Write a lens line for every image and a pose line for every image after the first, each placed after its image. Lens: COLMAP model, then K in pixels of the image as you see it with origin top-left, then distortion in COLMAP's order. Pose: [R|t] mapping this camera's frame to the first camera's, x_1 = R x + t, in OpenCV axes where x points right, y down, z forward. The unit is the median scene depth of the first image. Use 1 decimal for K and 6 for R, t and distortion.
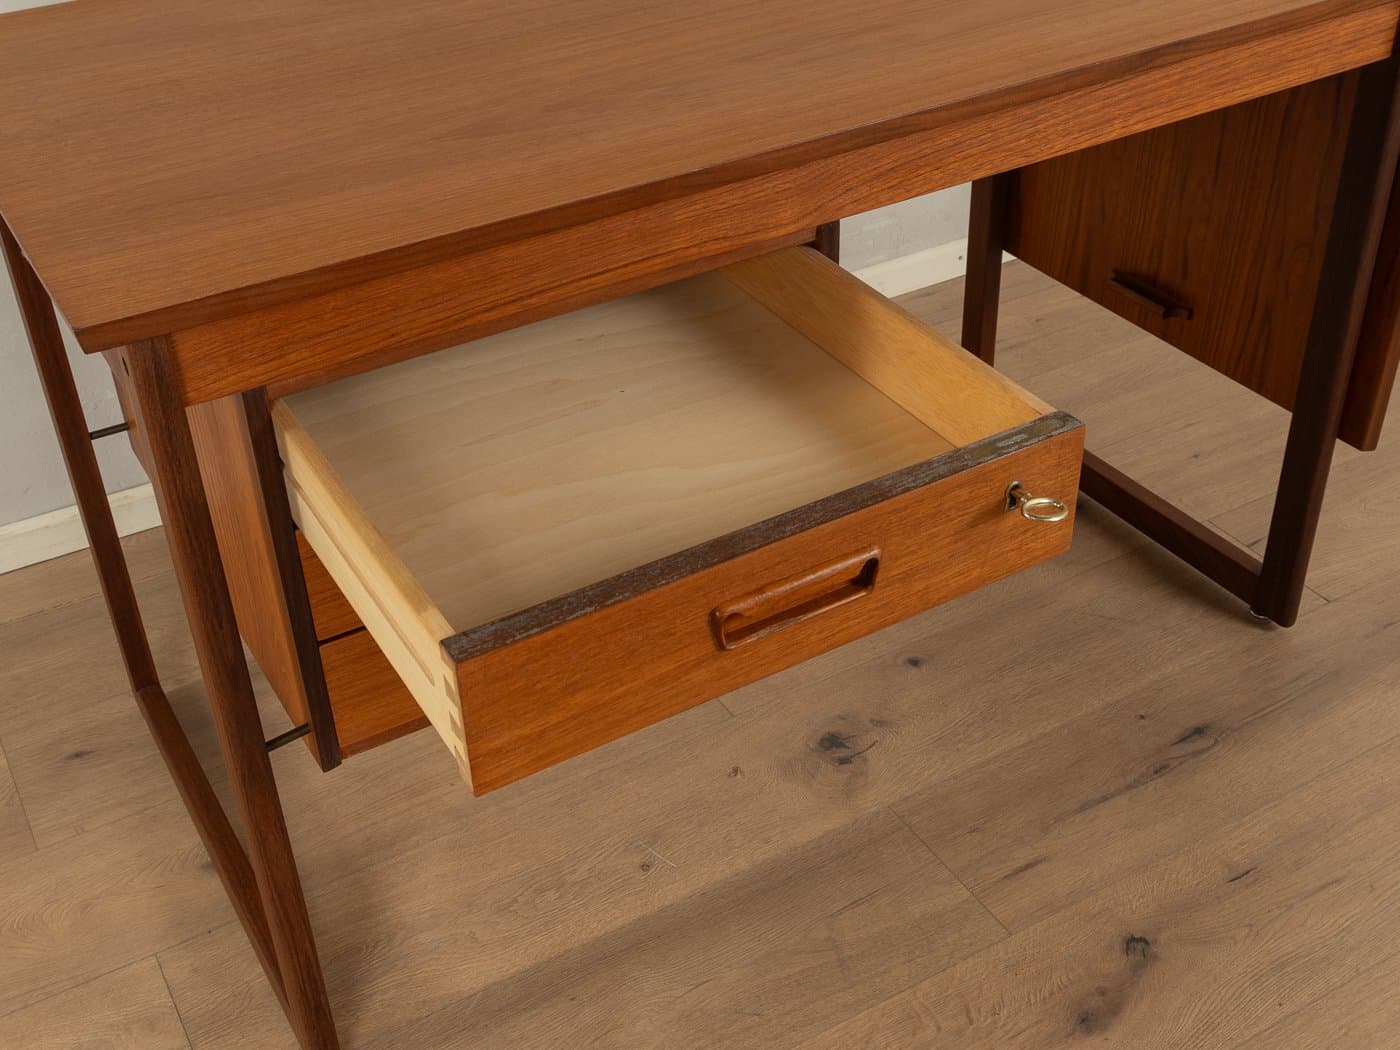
lens RADIAL K [[1621.9, 0, 650.6], [0, 1621.9, 552.1], [0, 0, 1]] dist [0.006503, 0.024785]
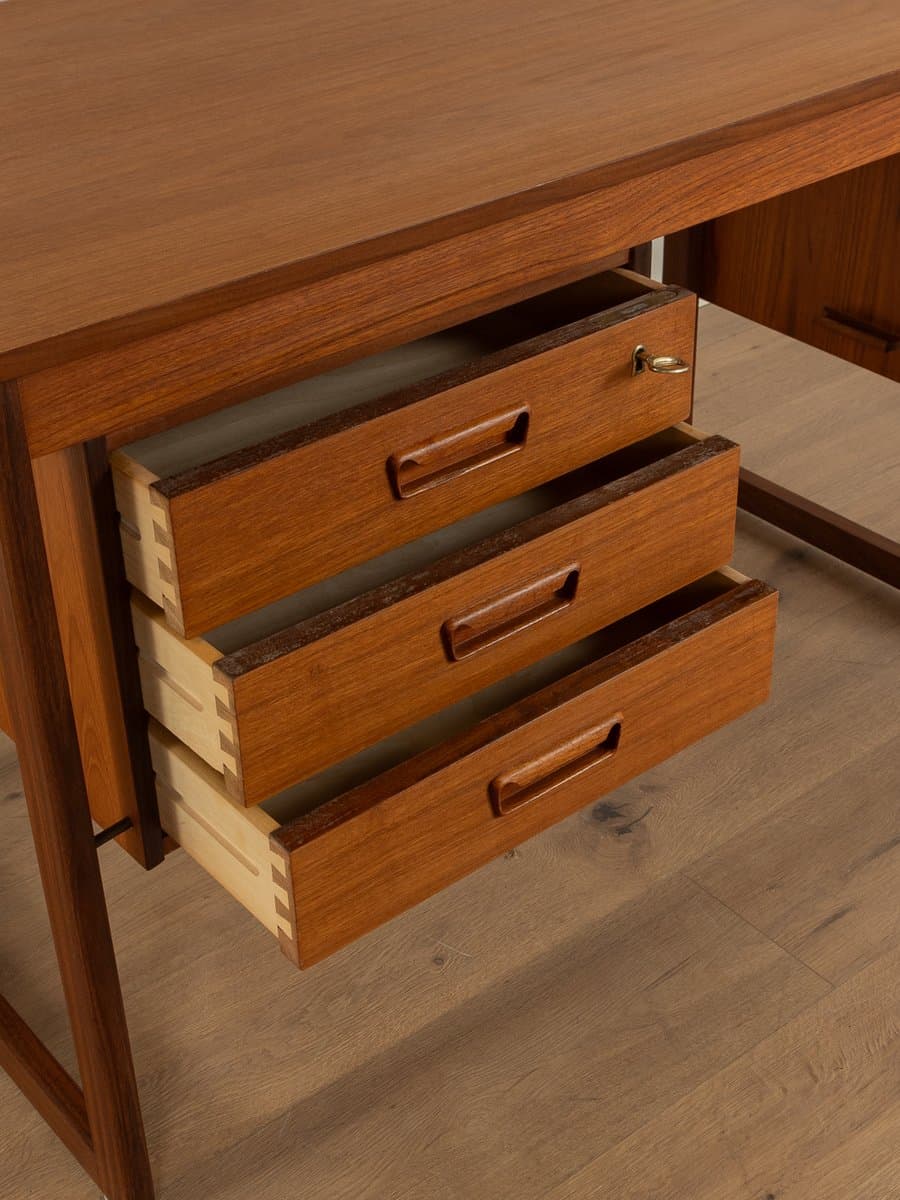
lens RADIAL K [[1753.9, 0, 451.0], [0, 1753.9, 599.0], [0, 0, 1]] dist [0.013080, -0.015133]
pose [[0.985782, -0.074211, 0.150752, -0.147344], [0.080953, 0.995951, -0.039083, 0.031979], [-0.147242, 0.050731, 0.987799, 0.001279]]
